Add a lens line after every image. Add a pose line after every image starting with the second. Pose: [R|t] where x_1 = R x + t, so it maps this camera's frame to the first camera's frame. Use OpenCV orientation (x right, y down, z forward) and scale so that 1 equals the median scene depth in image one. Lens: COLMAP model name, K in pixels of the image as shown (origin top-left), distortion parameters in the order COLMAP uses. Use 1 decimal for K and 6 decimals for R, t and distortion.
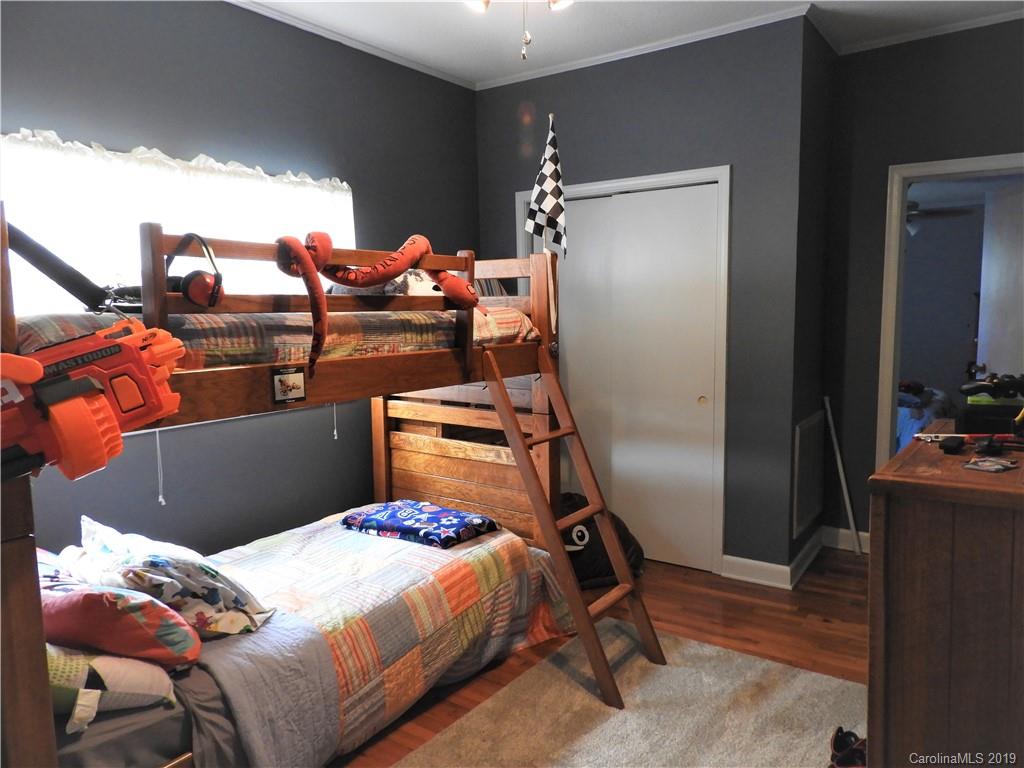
lens RADIAL K [[722.6, 0, 513.2], [0, 722.6, 383.0], [0, 0, 1]] dist [0.000534, 0.001223]
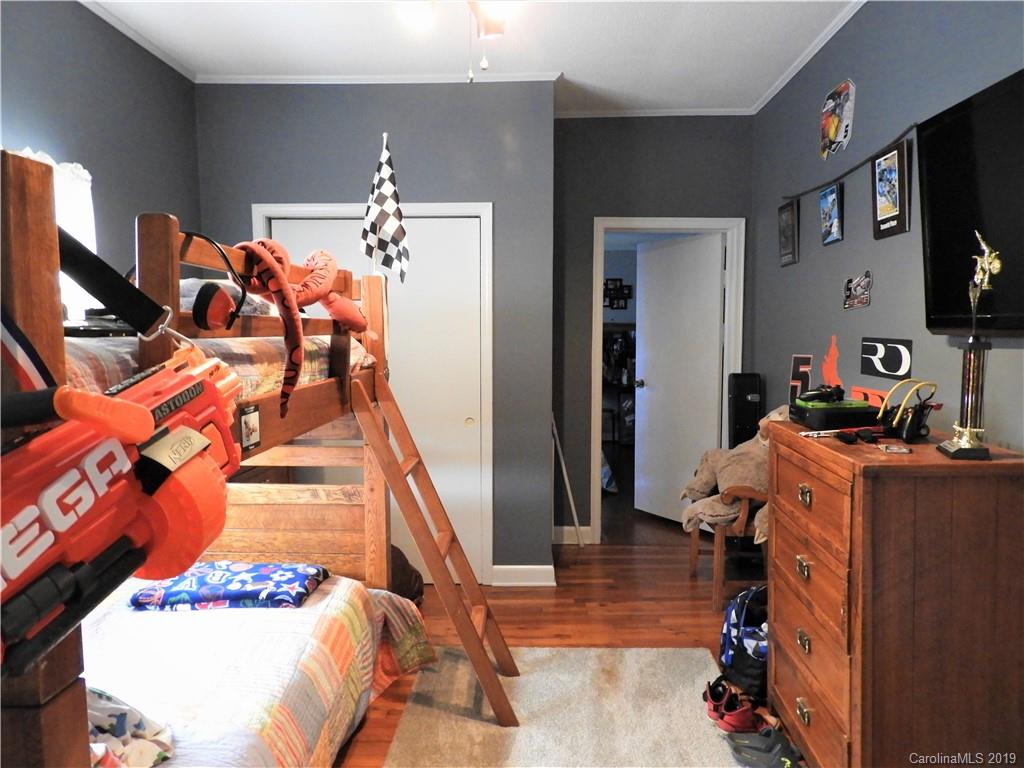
lens RADIAL K [[722.6, 0, 520.3], [0, 722.6, 384.2], [0, 0, 1]] dist [0.000534, 0.001223]
pose [[0.829481, -0.031728, 0.557634, -0.328579], [0.049845, 0.998607, -0.017327, -0.010507], [-0.556307, 0.042168, 0.829906, 0.107589]]
